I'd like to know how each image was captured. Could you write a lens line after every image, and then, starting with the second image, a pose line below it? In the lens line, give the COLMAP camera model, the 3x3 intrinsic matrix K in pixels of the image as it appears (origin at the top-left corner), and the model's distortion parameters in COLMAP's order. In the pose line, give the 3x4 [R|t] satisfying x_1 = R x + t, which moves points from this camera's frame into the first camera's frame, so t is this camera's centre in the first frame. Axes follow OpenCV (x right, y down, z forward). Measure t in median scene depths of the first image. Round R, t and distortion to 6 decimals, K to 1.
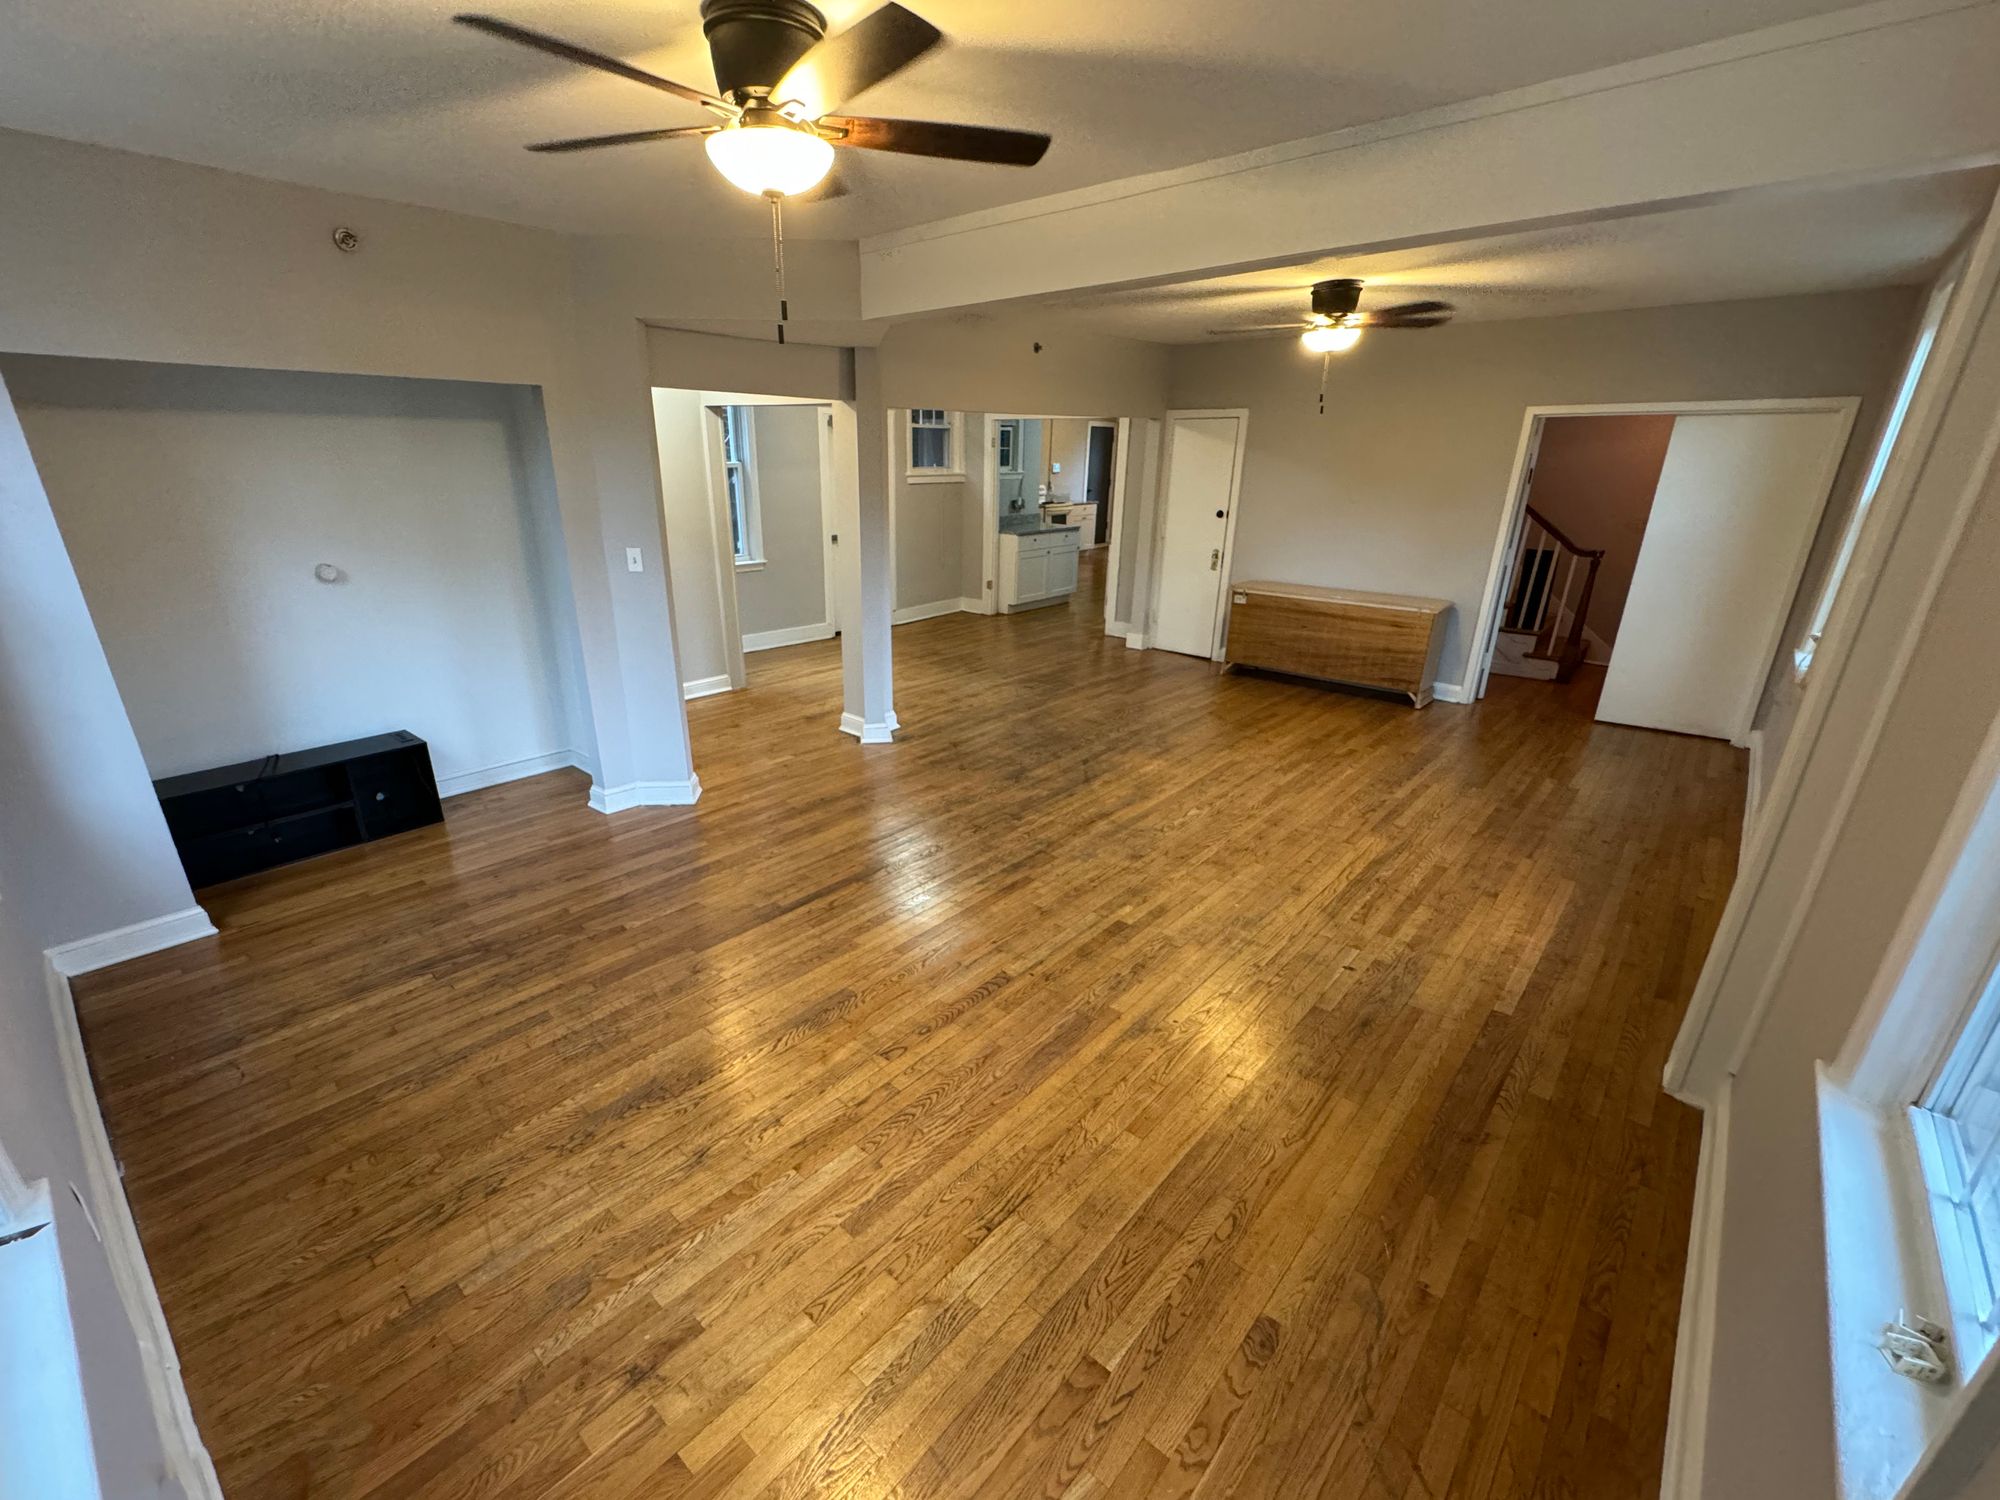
lens RADIAL K [[808.7, 0, 987.3], [0, 808.7, 758.2], [0, 0, 1]] dist [0.010202, 0.000412]
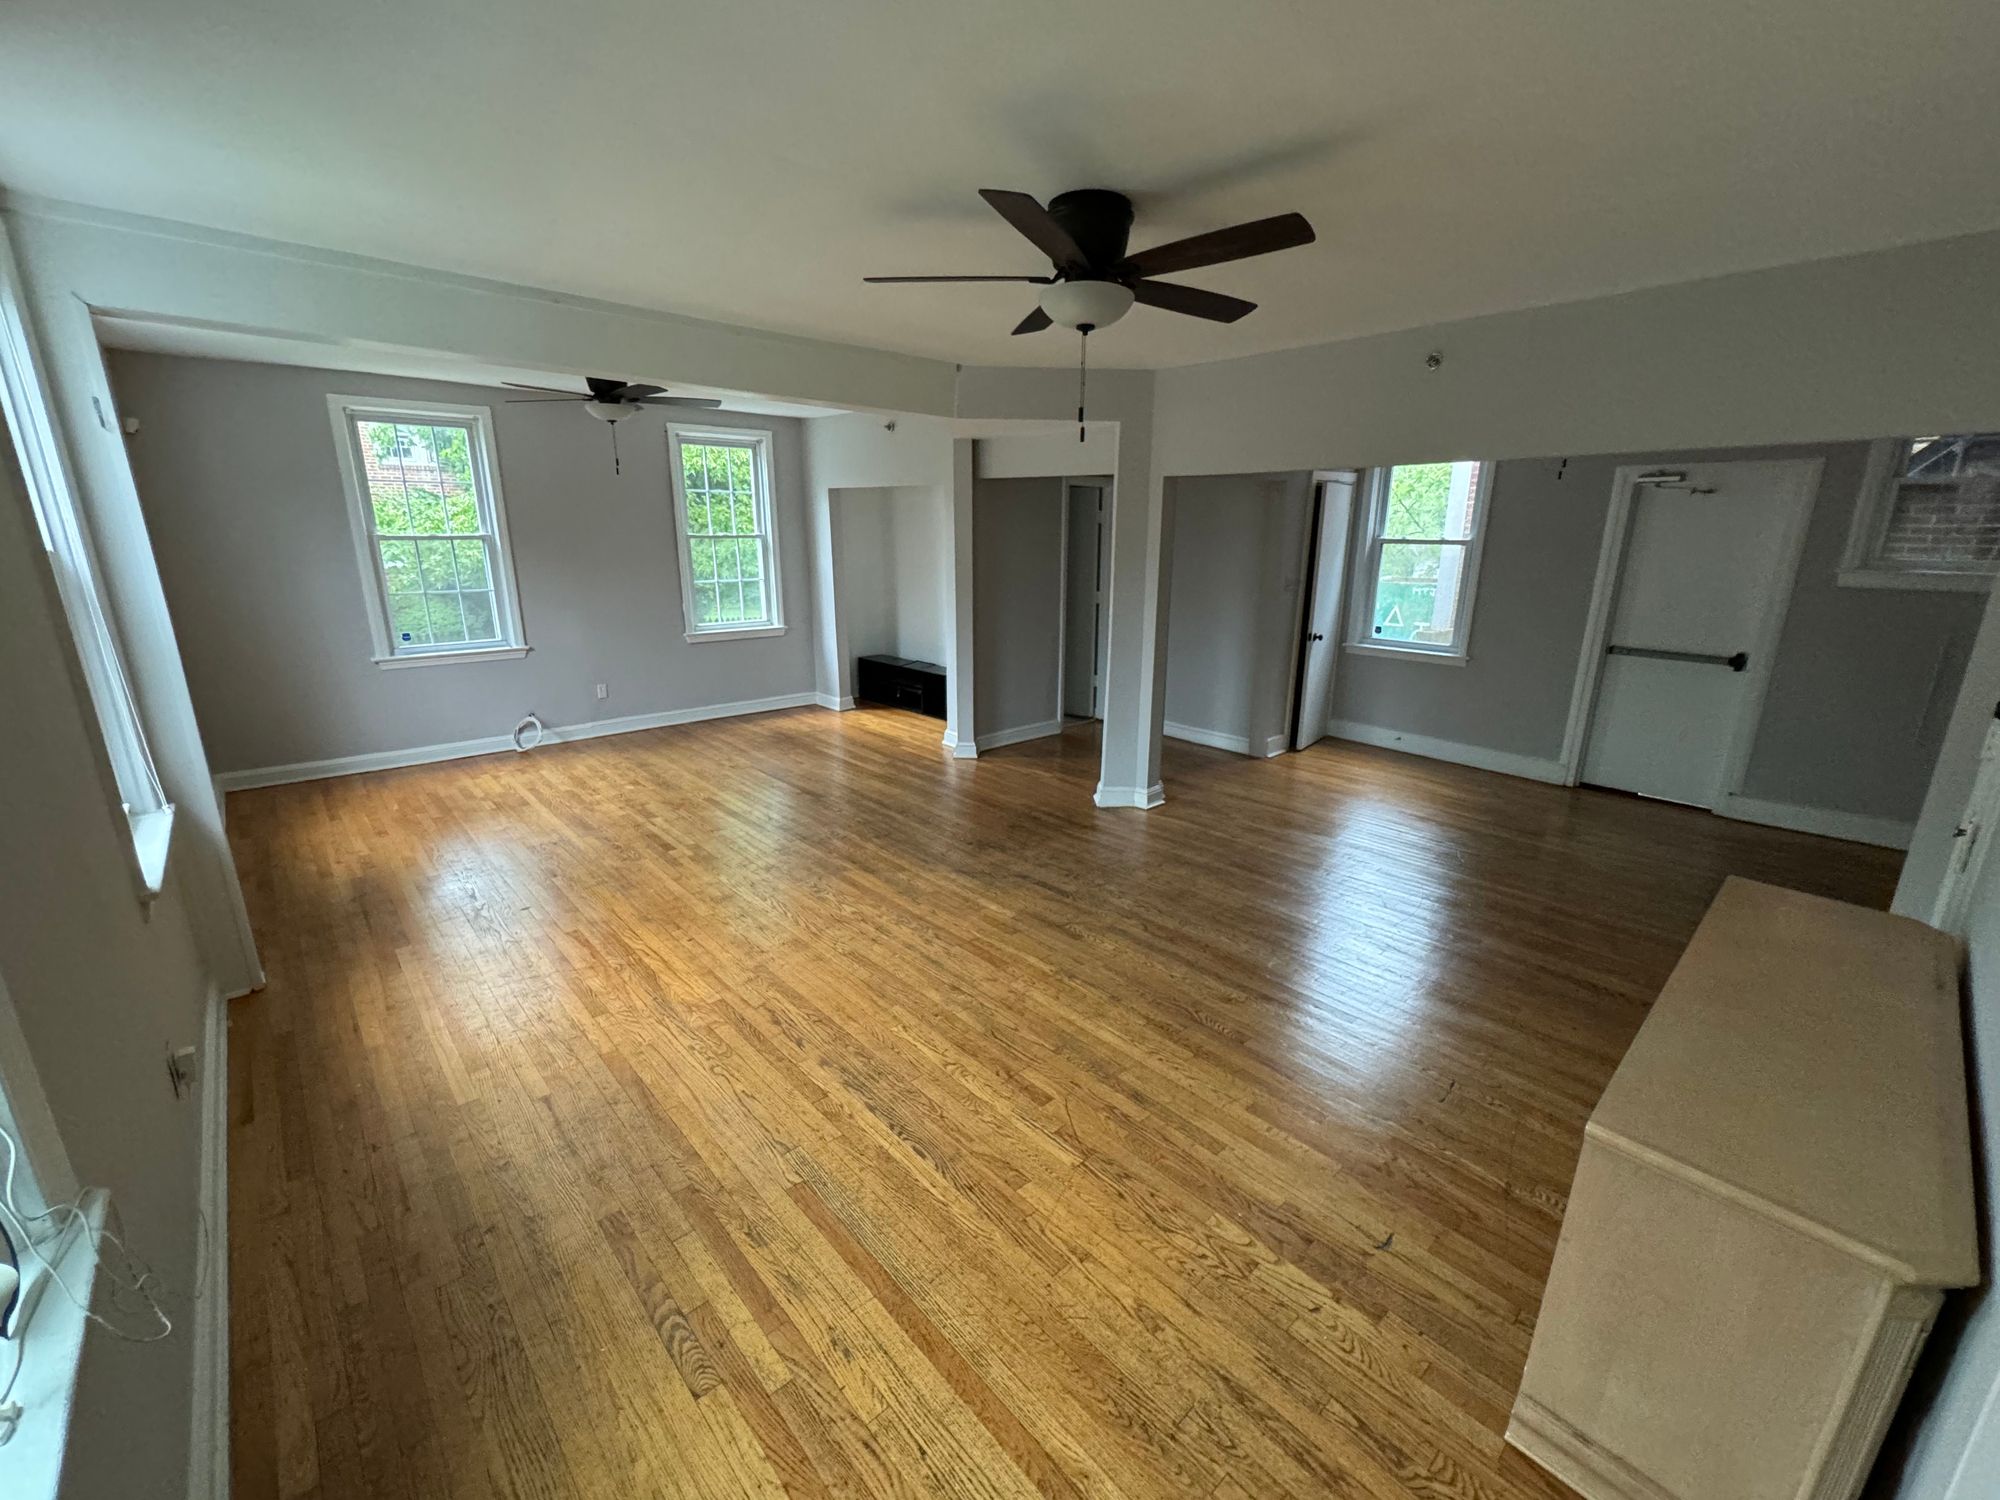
lens RADIAL K [[808.7, 0, 992.7], [0, 808.7, 738.0], [0, 0, 1]] dist [0.010202, 0.000412]
pose [[-0.084983, 0.242755, -0.966358, 1.056588], [-0.359854, 0.896926, 0.256959, -0.386605], [0.929130, 0.369585, 0.011132, 1.073363]]
